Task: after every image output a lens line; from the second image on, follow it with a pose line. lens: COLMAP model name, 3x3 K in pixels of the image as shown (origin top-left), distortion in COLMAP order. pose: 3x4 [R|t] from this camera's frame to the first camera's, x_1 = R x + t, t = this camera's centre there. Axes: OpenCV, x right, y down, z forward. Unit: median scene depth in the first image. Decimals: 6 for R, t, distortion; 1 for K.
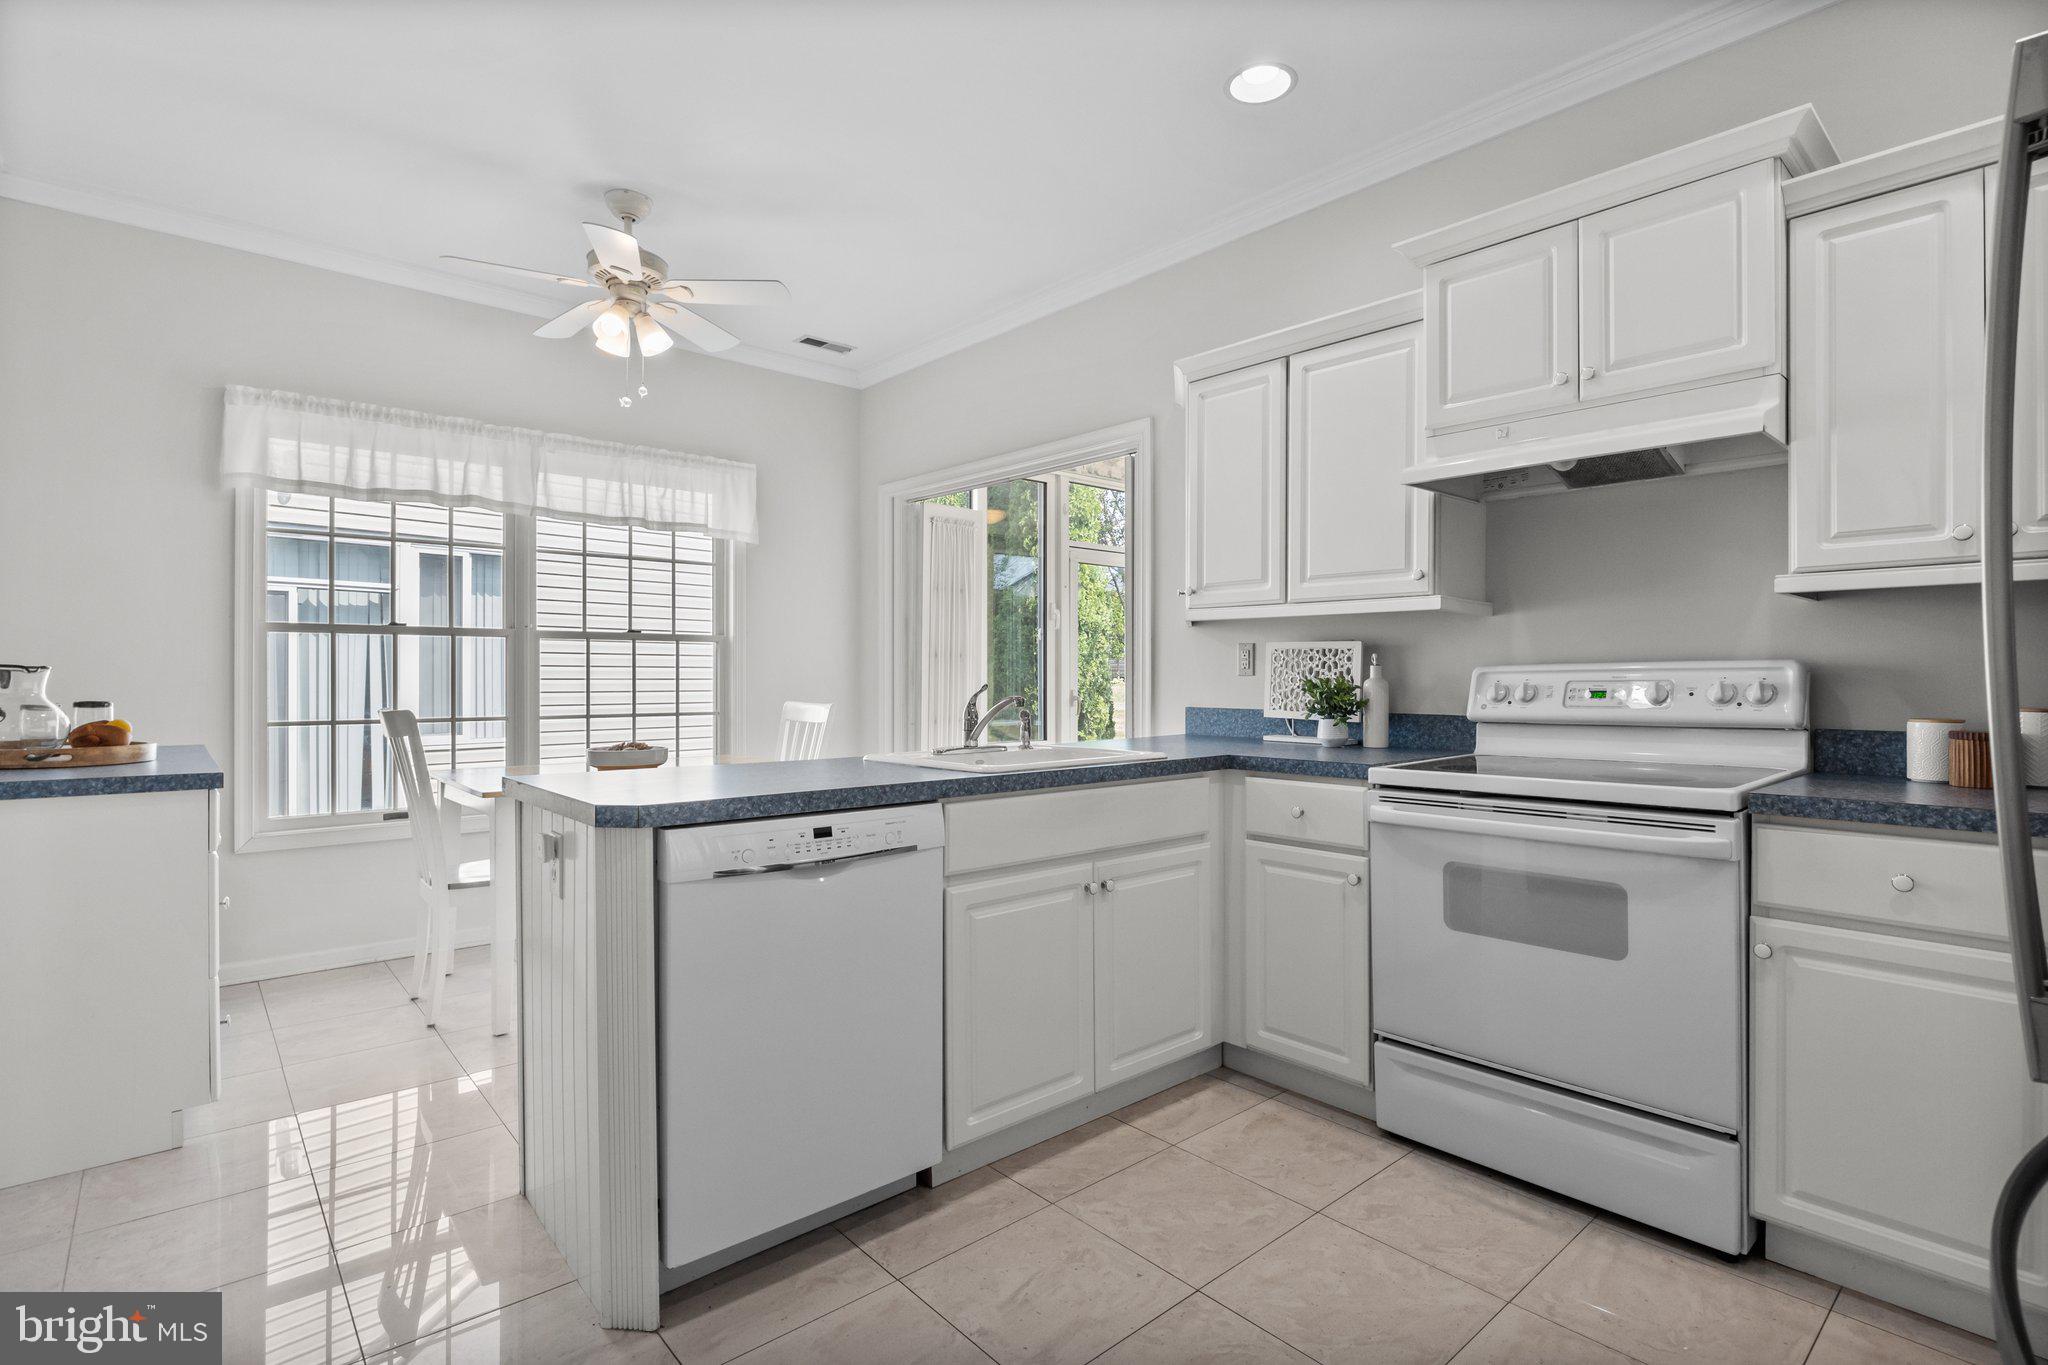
lens RADIAL K [[989.9, 0, 1007.9], [0, 989.9, 672.8], [0, 0, 1]] dist [-0.018971, -0.000288]
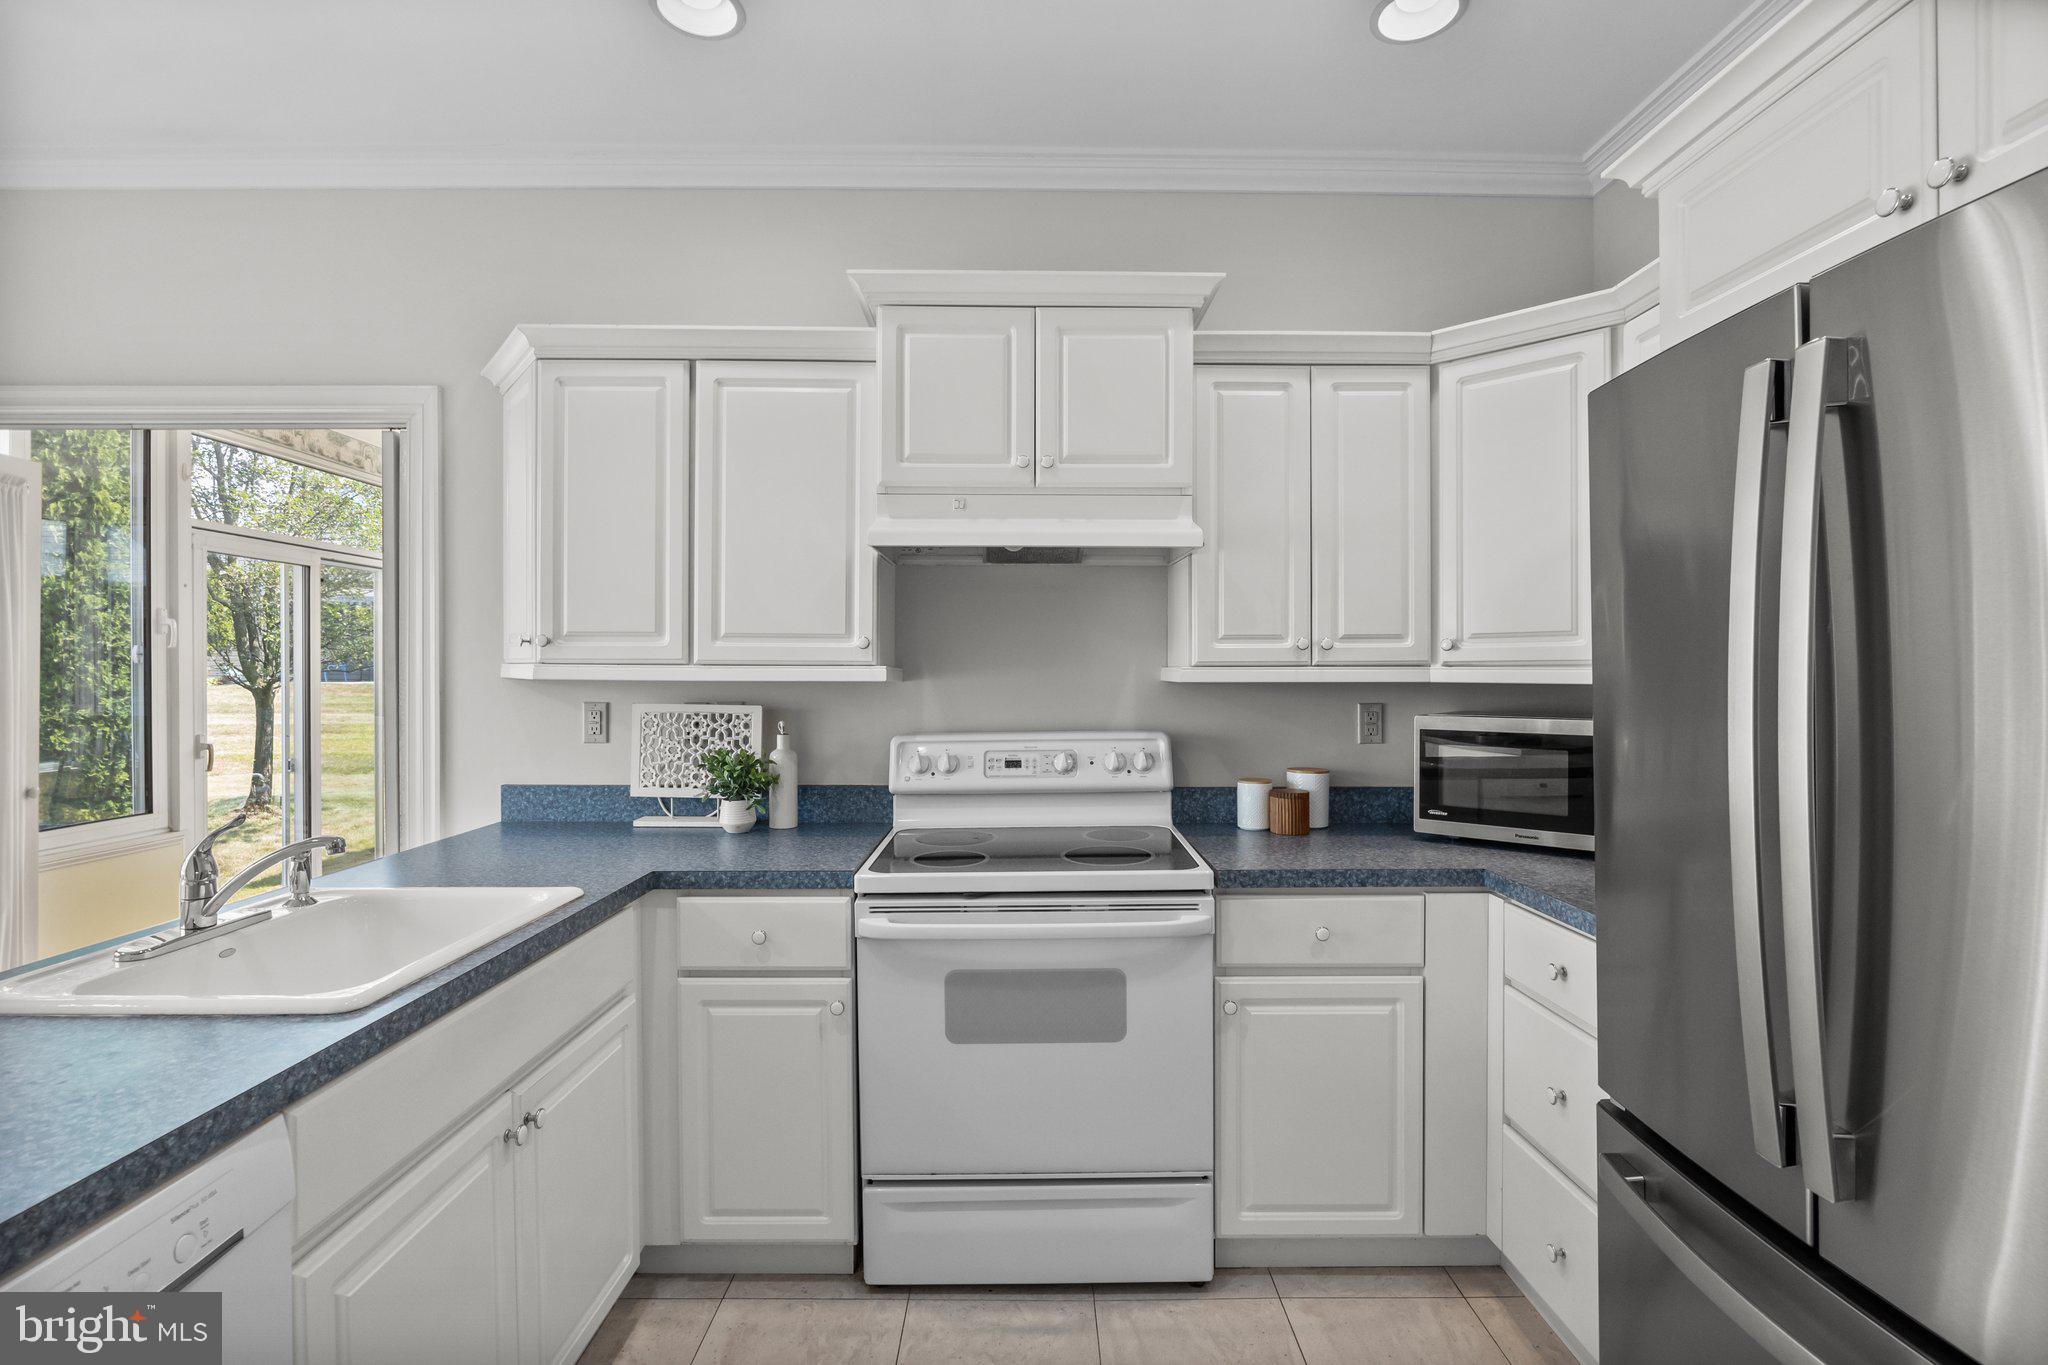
lens RADIAL K [[943.5, 0, 1039.7], [0, 943.5, 675.7], [0, 0, 1]] dist [-0.011750, 0.000525]
pose [[0.640333, -0.005423, 0.768078, -0.143278], [-0.002281, 0.999957, 0.008962, -0.075652], [-0.768094, -0.007491, 0.640293, 0.311863]]
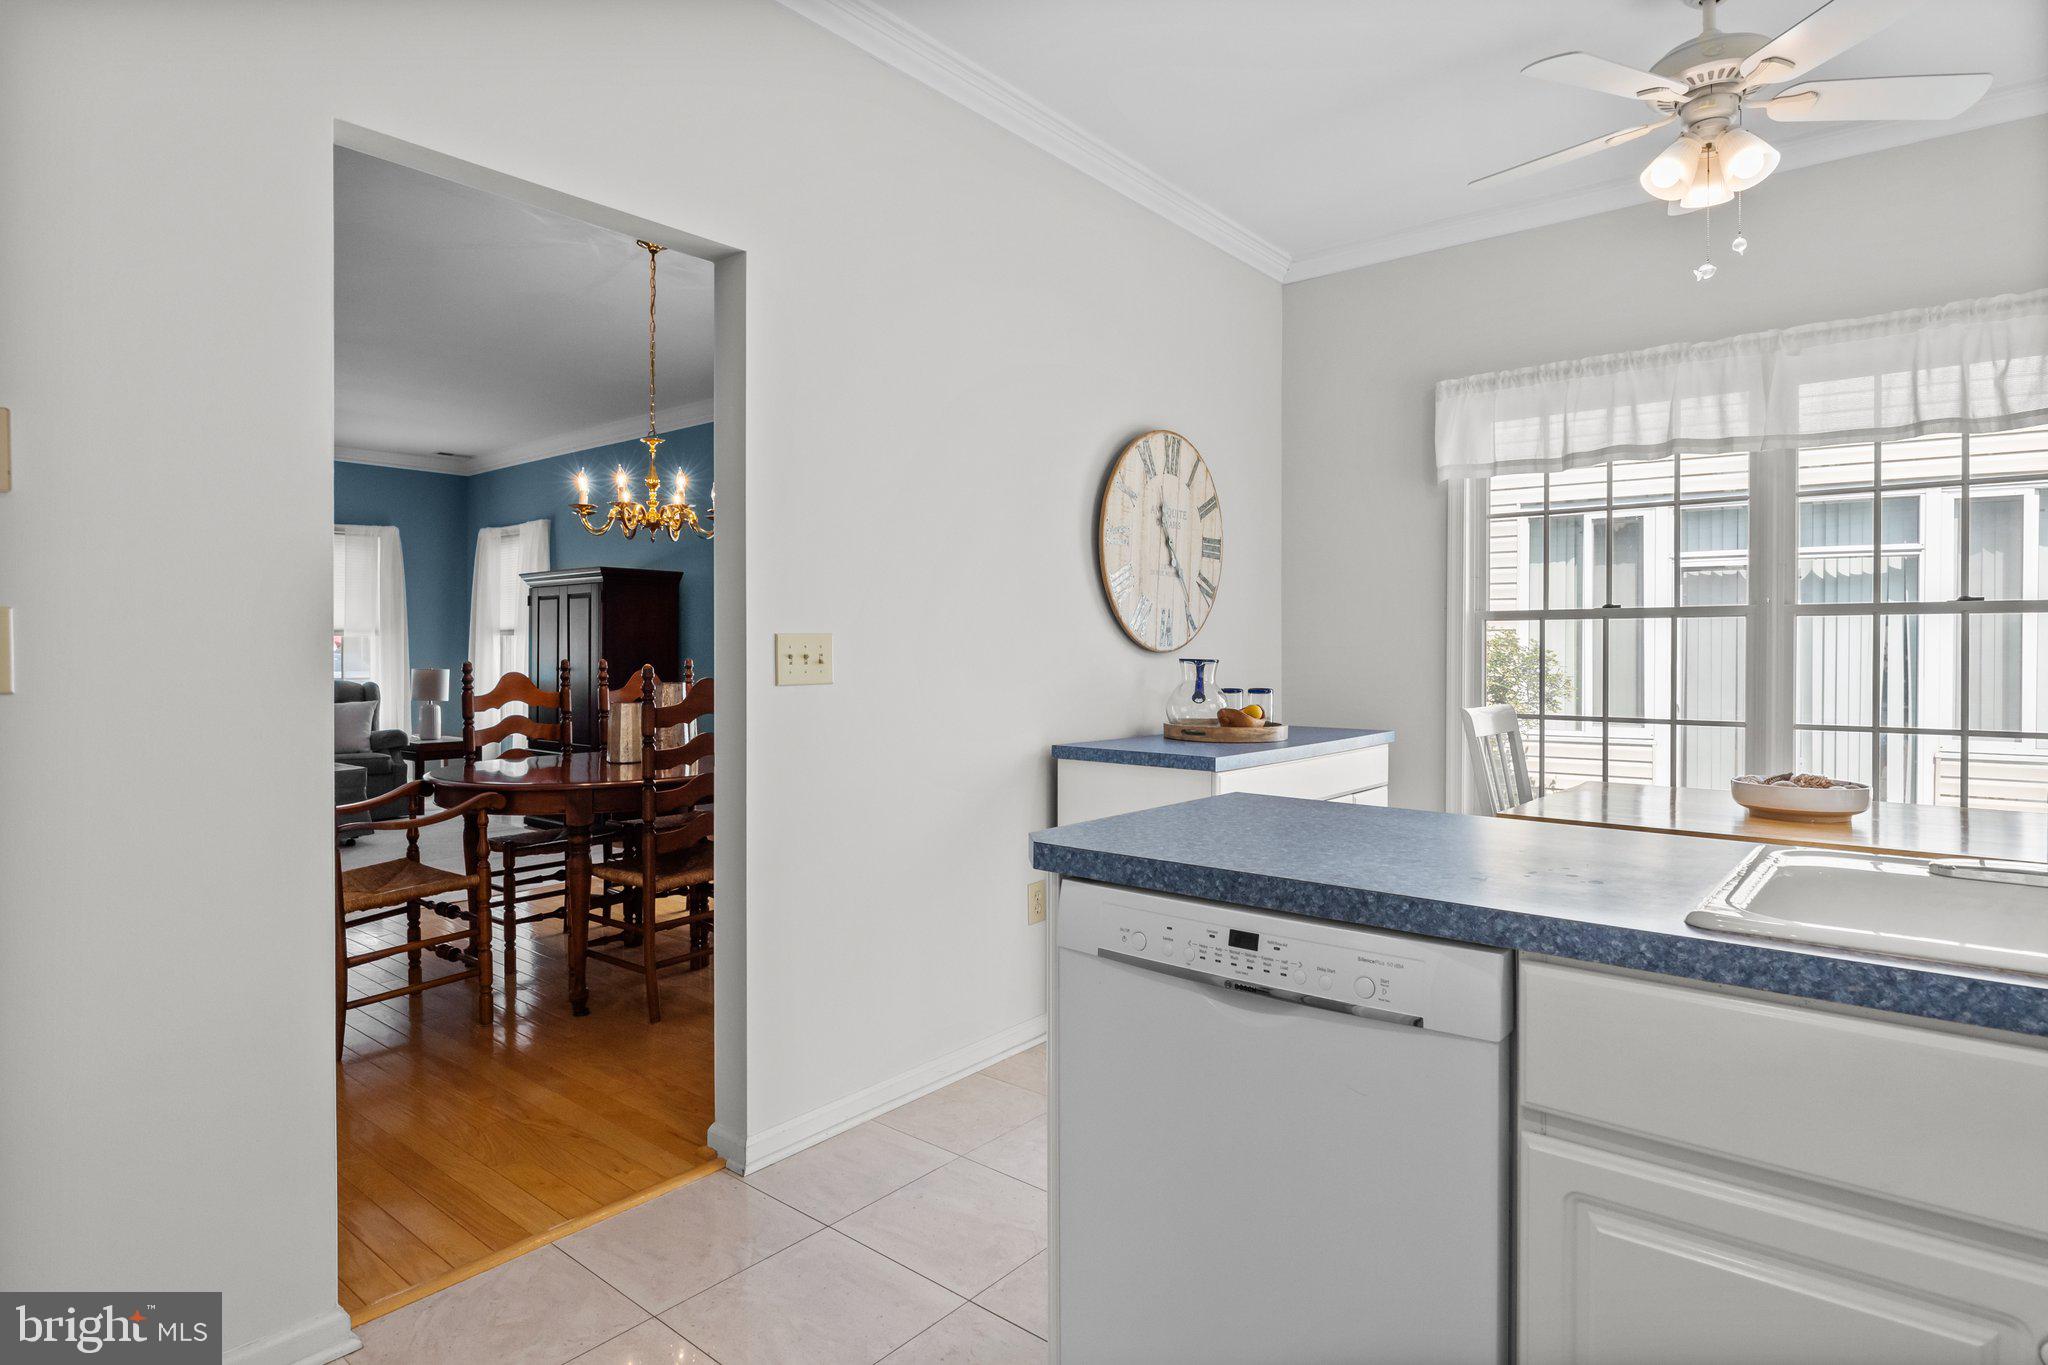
lens RADIAL K [[1083.4, 0, 1016.8], [0, 1083.4, 649.5], [0, 0, 1]] dist [-0.011219, -0.001896]
pose [[0.152497, -0.003646, -0.988297, 0.339480], [0.002073, 0.999992, -0.003370, -0.017170], [0.988302, -0.001535, 0.152503, 0.525063]]
